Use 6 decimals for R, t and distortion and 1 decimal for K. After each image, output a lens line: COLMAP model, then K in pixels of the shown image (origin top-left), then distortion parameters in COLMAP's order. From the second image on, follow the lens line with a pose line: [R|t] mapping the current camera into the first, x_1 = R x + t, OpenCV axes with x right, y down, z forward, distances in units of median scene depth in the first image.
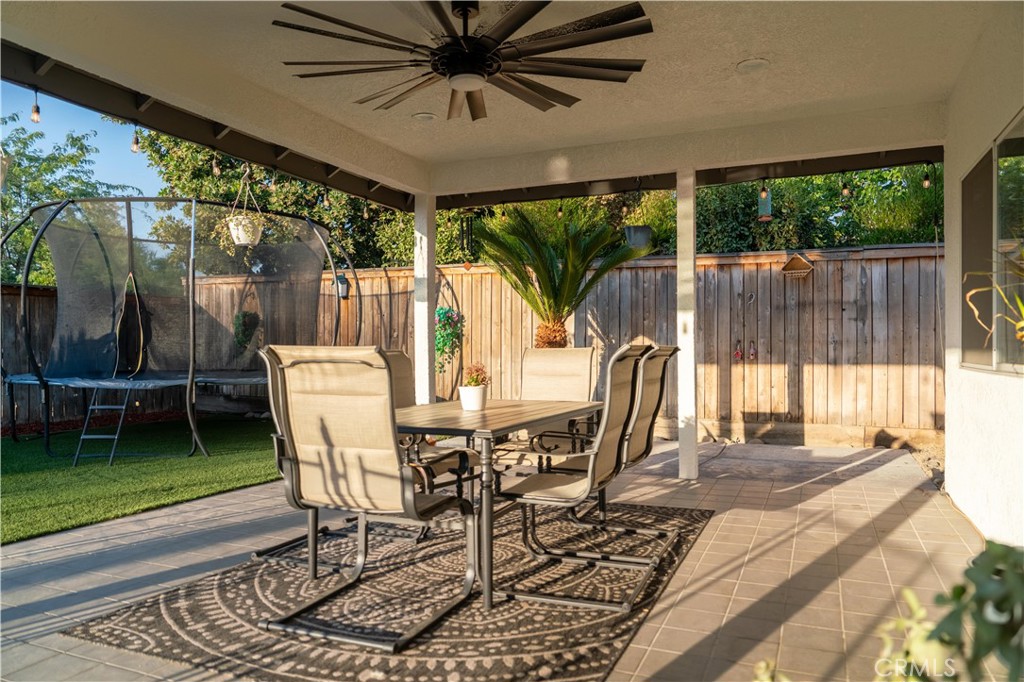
lens RADIAL K [[691.6, 0, 516.9], [0, 691.6, 350.9], [0, 0, 1]] dist [-0.009584, 0.007048]
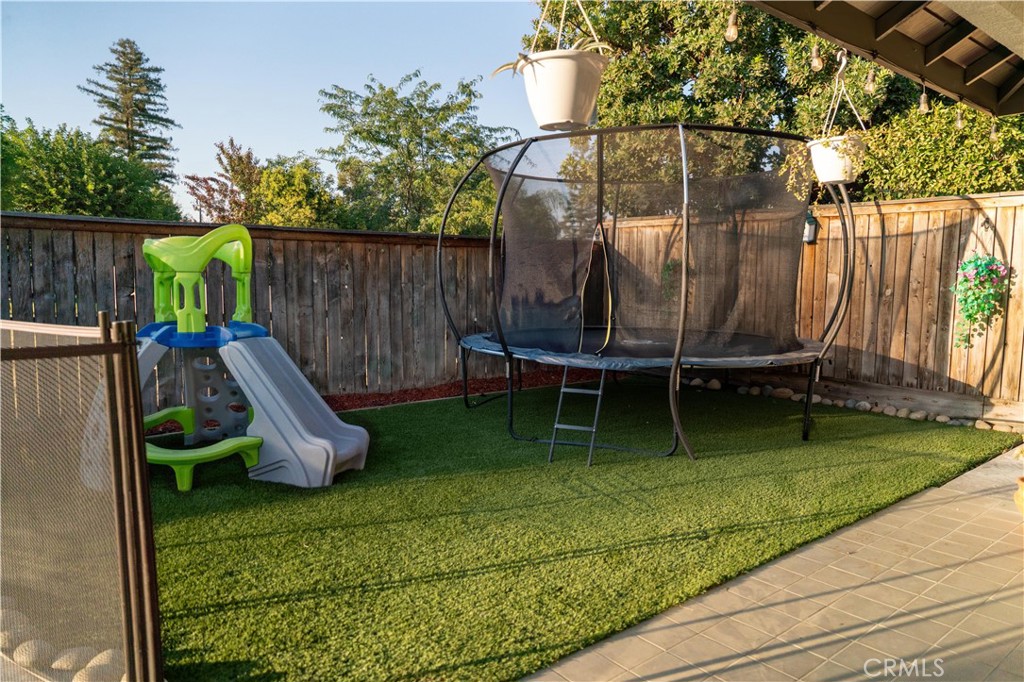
lens RADIAL K [[691.6, 0, 516.9], [0, 691.6, 350.9], [0, 0, 1]] dist [-0.009584, 0.007048]
pose [[0.892319, 0.053398, -0.448236, -0.190273], [-0.007977, 0.994689, 0.102617, -0.032716], [0.451335, -0.087992, 0.888006, 0.151587]]
